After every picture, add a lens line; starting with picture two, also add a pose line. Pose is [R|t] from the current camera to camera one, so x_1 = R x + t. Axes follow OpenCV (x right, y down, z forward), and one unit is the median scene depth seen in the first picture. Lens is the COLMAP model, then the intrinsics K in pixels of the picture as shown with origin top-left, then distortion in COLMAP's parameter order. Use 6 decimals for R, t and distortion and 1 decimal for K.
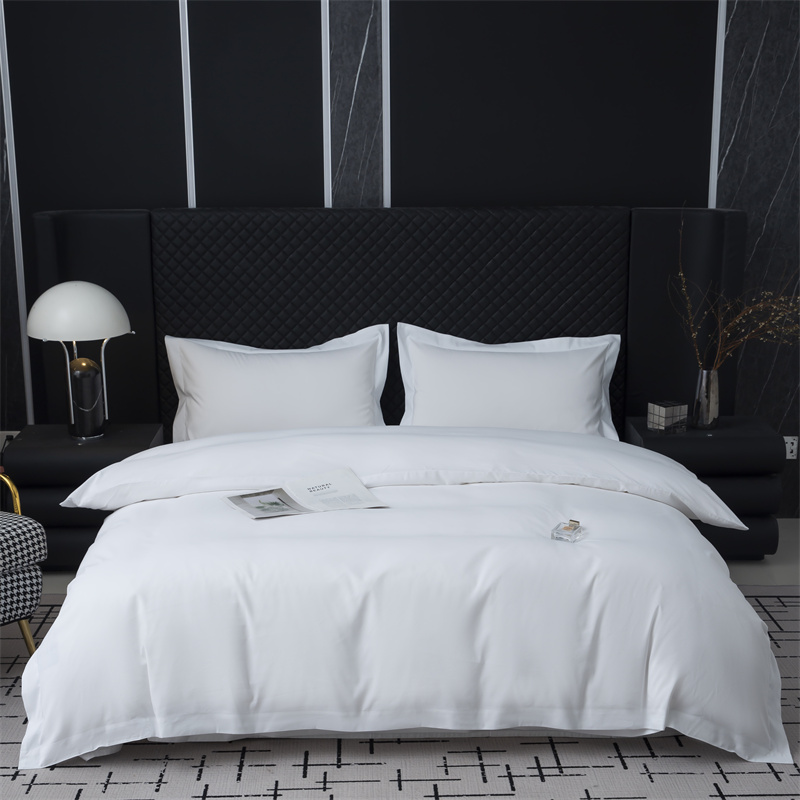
lens RADIAL K [[1439.9, 0, 403.9], [0, 1439.9, 500.5], [0, 0, 1]] dist [0.034818, 0.000000]
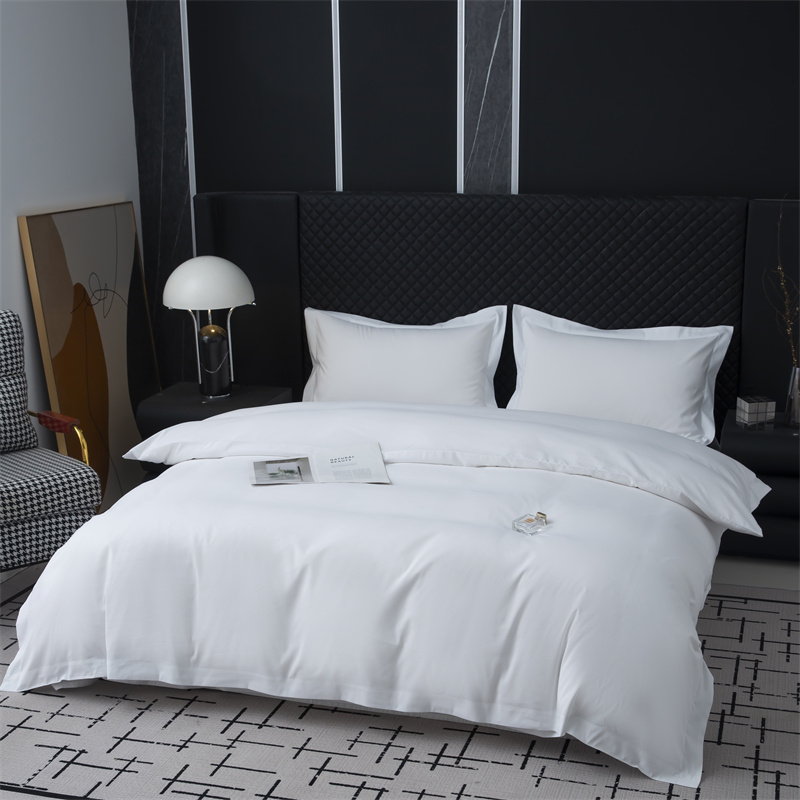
lens RADIAL K [[1290.4, 0, 429.8], [0, 1290.4, 476.9], [0, 0, 1]] dist [-0.009162, 0.000000]
pose [[0.954764, 0.080830, -0.286169, 0.228573], [-0.074896, 0.996689, 0.031641, -0.025735], [0.287779, -0.008777, 0.957656, 0.093231]]
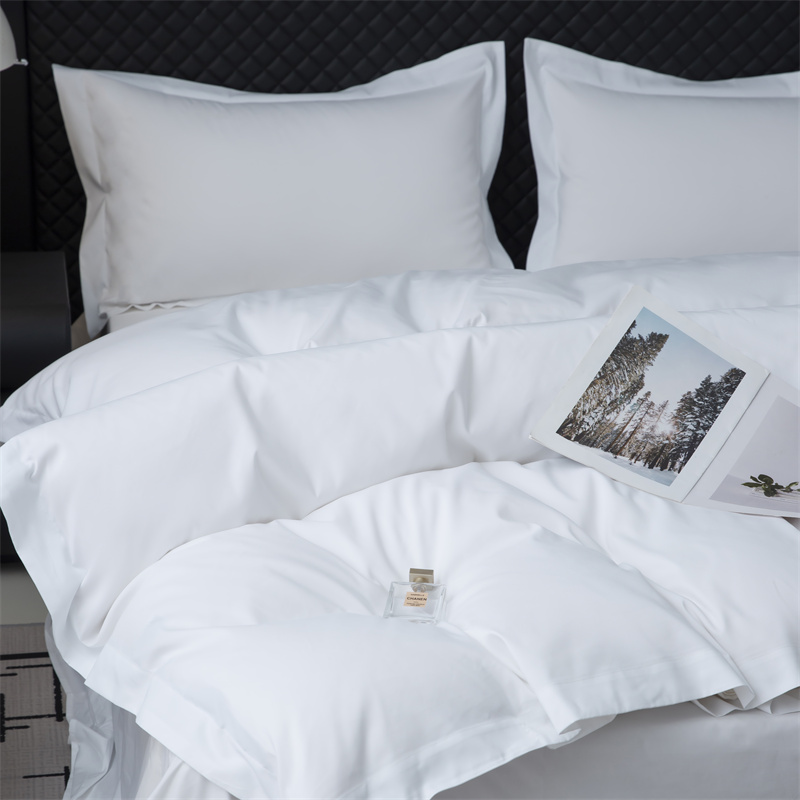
lens RADIAL K [[2124.6, 0, 397.7], [0, 2124.6, 419.5], [0, 0, 1]] dist [0.145122, 0.000000]
pose [[0.988990, -0.025160, 0.145825, -0.169063], [0.015390, 0.997584, 0.067746, -0.045546], [-0.147177, -0.064756, 0.986988, 0.286260]]
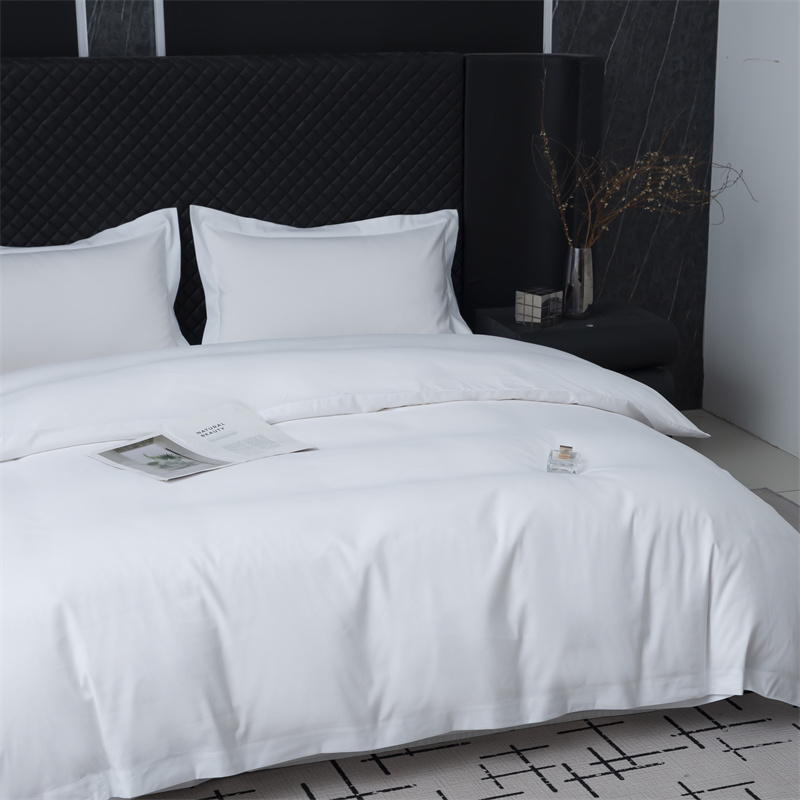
lens RADIAL K [[1667.3, 0, 427.7], [0, 1667.3, 435.6], [0, 0, 1]] dist [0.061009, 0.000000]
pose [[0.944854, -0.084060, 0.316519, -0.190385], [0.076380, 0.996406, 0.036617, -0.024394], [-0.318459, -0.010422, 0.947879, 0.109794]]
